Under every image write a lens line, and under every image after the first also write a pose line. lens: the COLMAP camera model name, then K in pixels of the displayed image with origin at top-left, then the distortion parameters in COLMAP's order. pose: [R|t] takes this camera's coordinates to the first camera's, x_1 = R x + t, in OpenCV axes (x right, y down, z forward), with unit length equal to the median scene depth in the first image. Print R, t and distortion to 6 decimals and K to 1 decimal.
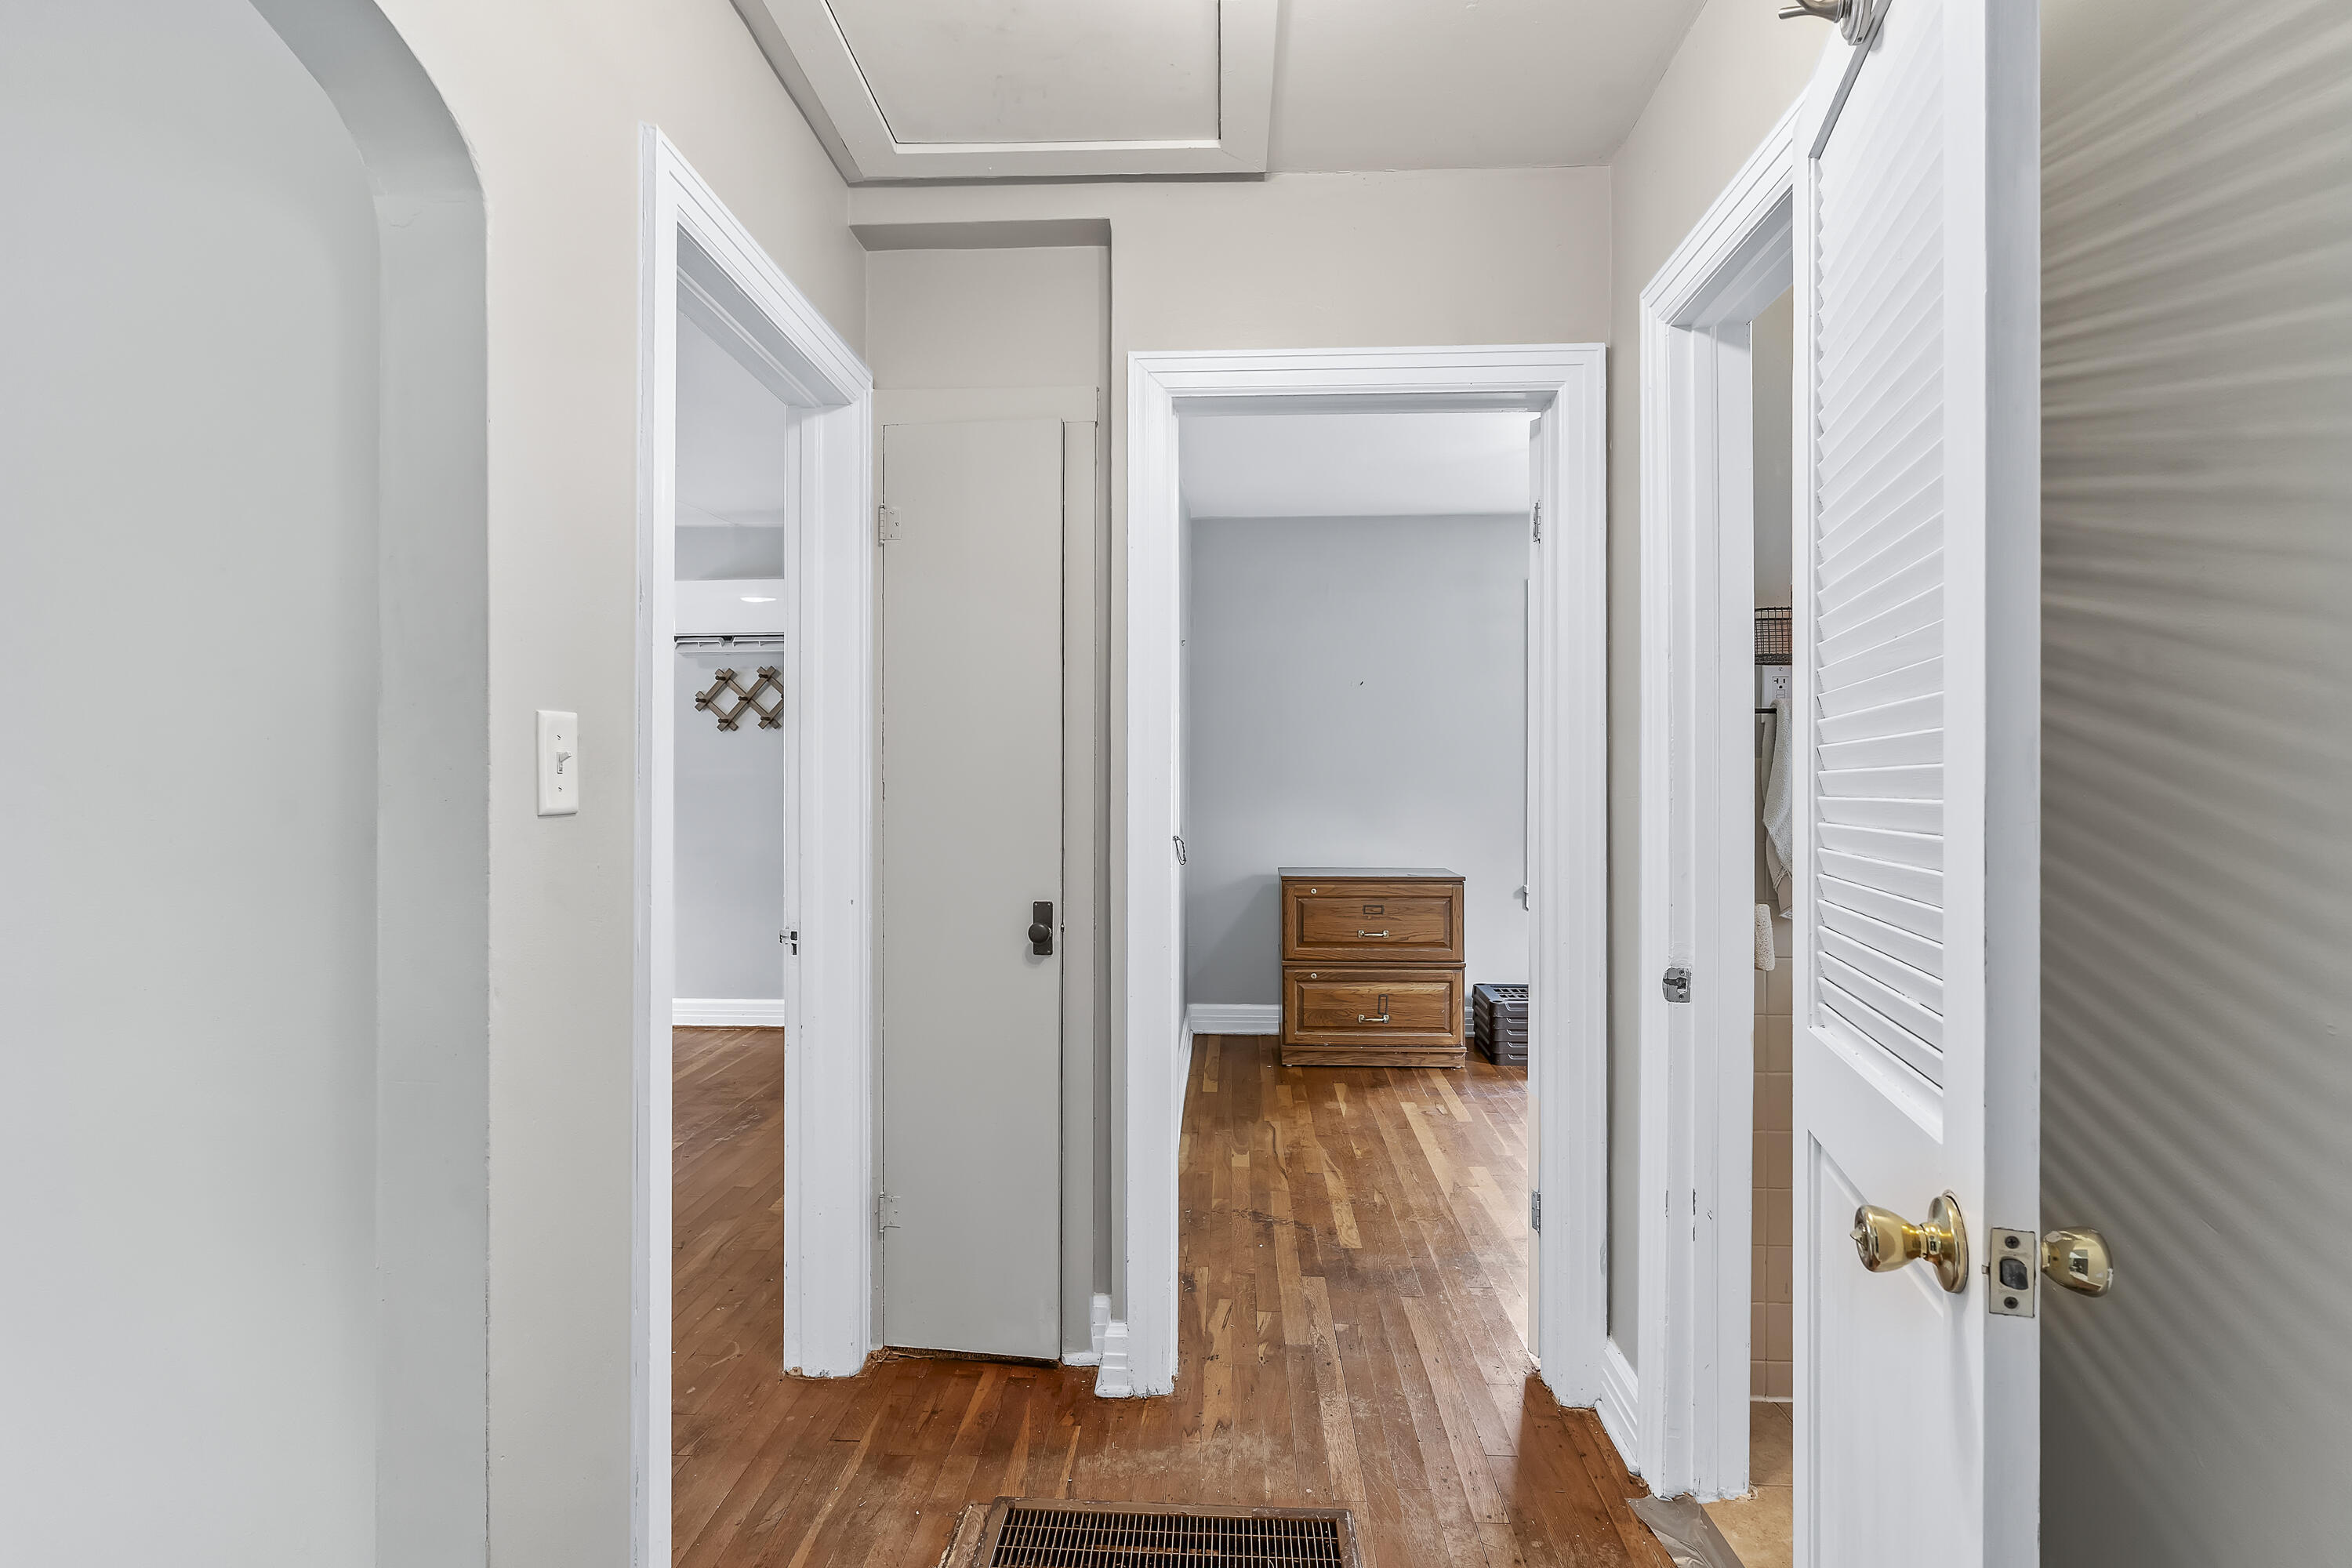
lens RADIAL K [[1137.1, 0, 1173.6], [0, 1137.1, 781.1], [0, 0, 1]] dist [0.004136, -0.001411]
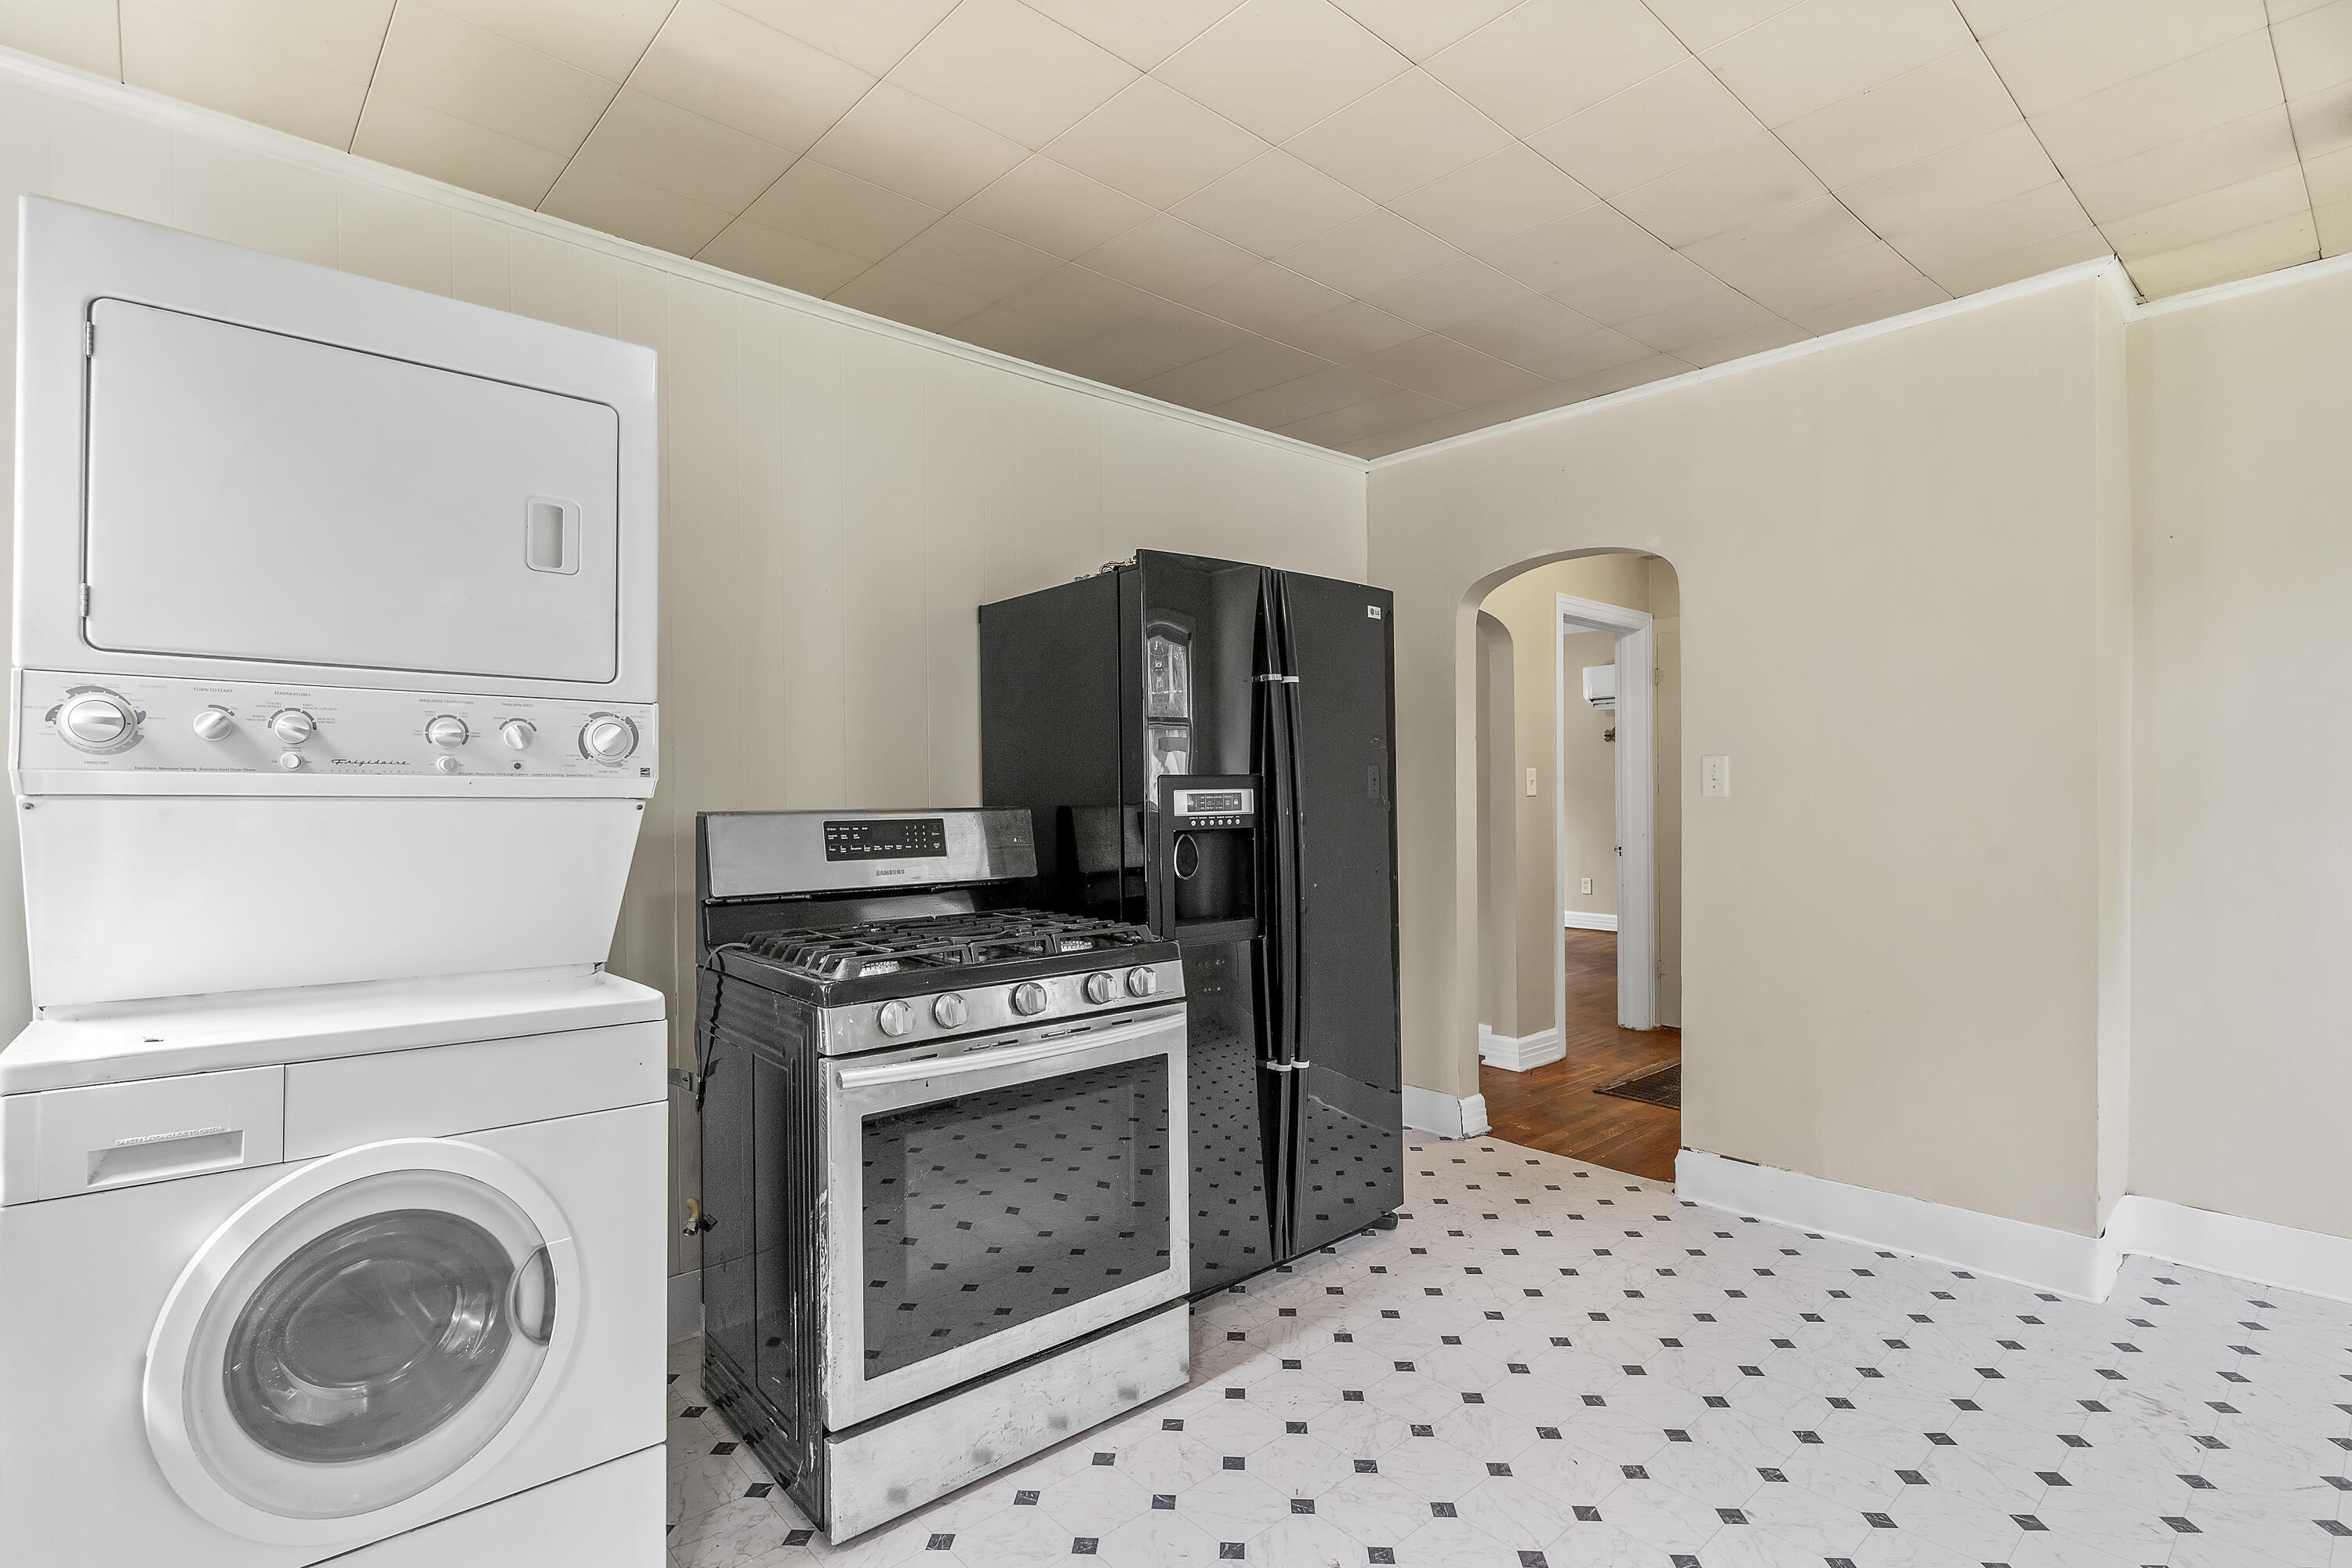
lens RADIAL K [[1137.1, 0, 1168.7], [0, 1137.1, 791.8], [0, 0, 1]] dist [0.004136, -0.001411]
pose [[0.695790, -0.004953, -0.718229, 0.382101], [0.010062, 0.999945, 0.002853, -0.002093], [0.718175, -0.009212, 0.695801, -0.713923]]
